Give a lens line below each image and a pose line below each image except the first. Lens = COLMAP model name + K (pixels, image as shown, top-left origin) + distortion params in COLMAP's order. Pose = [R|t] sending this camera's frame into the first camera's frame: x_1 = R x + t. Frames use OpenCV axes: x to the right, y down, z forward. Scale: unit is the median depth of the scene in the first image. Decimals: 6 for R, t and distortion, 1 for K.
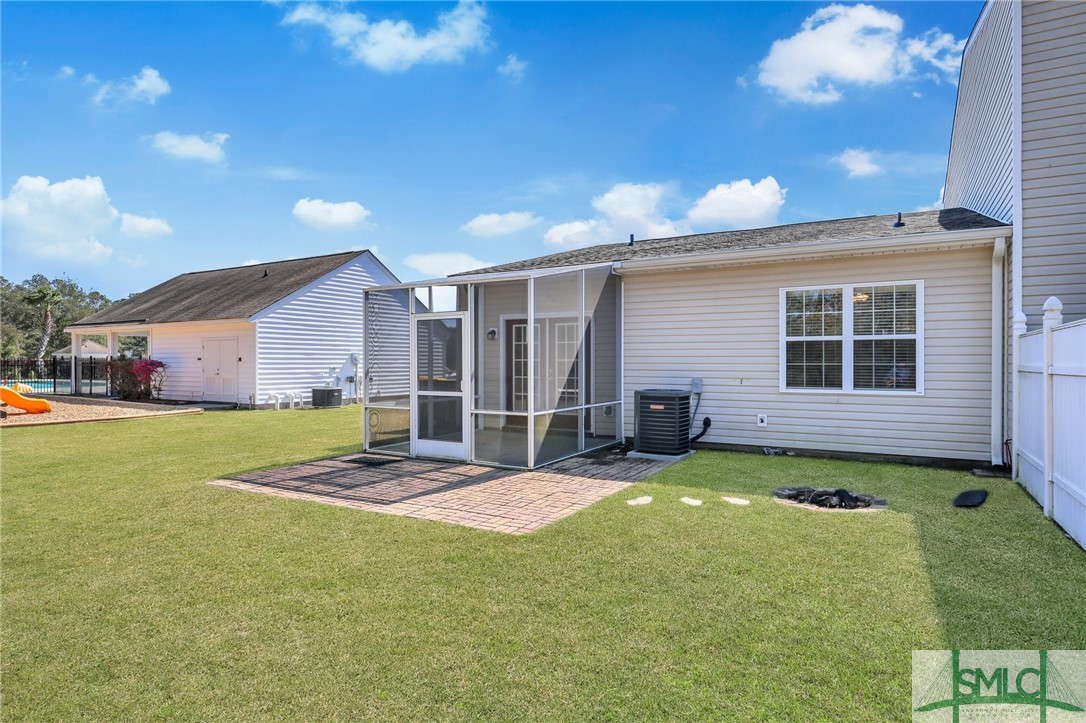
lens RADIAL K [[607.7, 0, 545.3], [0, 607.7, 360.7], [0, 0, 1]] dist [-0.001744, 0.000497]
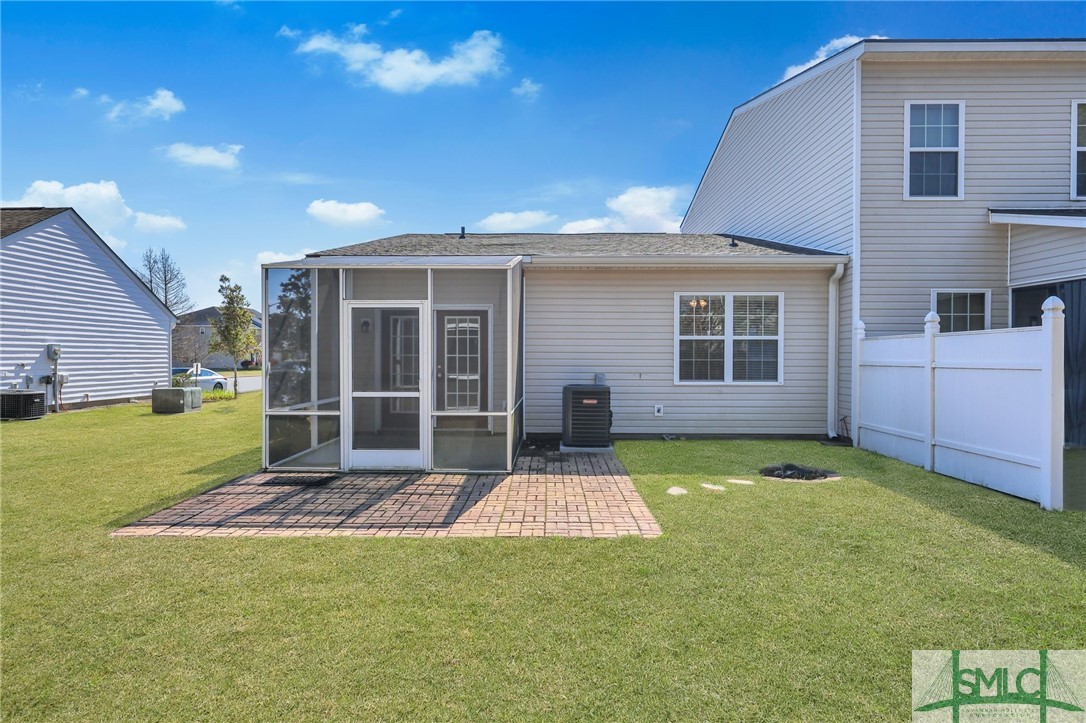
lens RADIAL K [[607.7, 0, 544.5], [0, 607.7, 362.8], [0, 0, 1]] dist [-0.001744, 0.000497]
pose [[0.873555, -0.002307, 0.486721, -0.387965], [-0.003365, 0.999936, 0.010778, -0.000325], [-0.486715, -0.011052, 0.873491, 0.141174]]
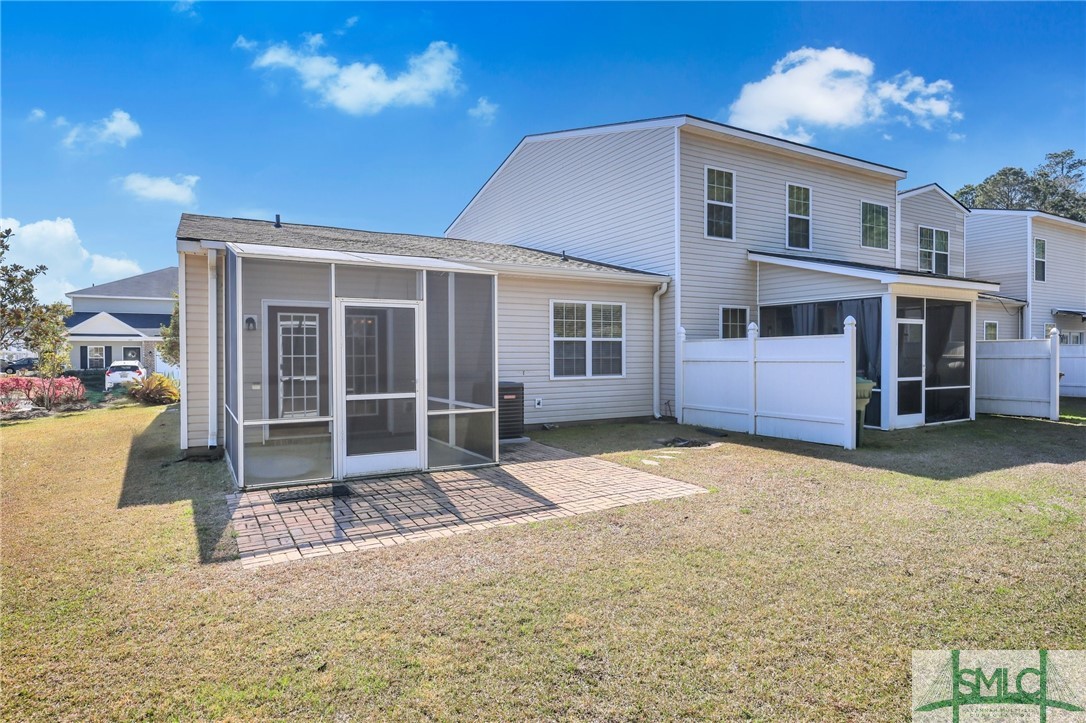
lens RADIAL K [[607.7, 0, 544.7], [0, 607.7, 358.7], [0, 0, 1]] dist [-0.001744, 0.000497]
pose [[0.500862, -0.007443, 0.865495, -0.767790], [0.003772, 0.999972, 0.006417, -0.001958], [-0.865519, 0.000051, 0.500876, 0.381486]]
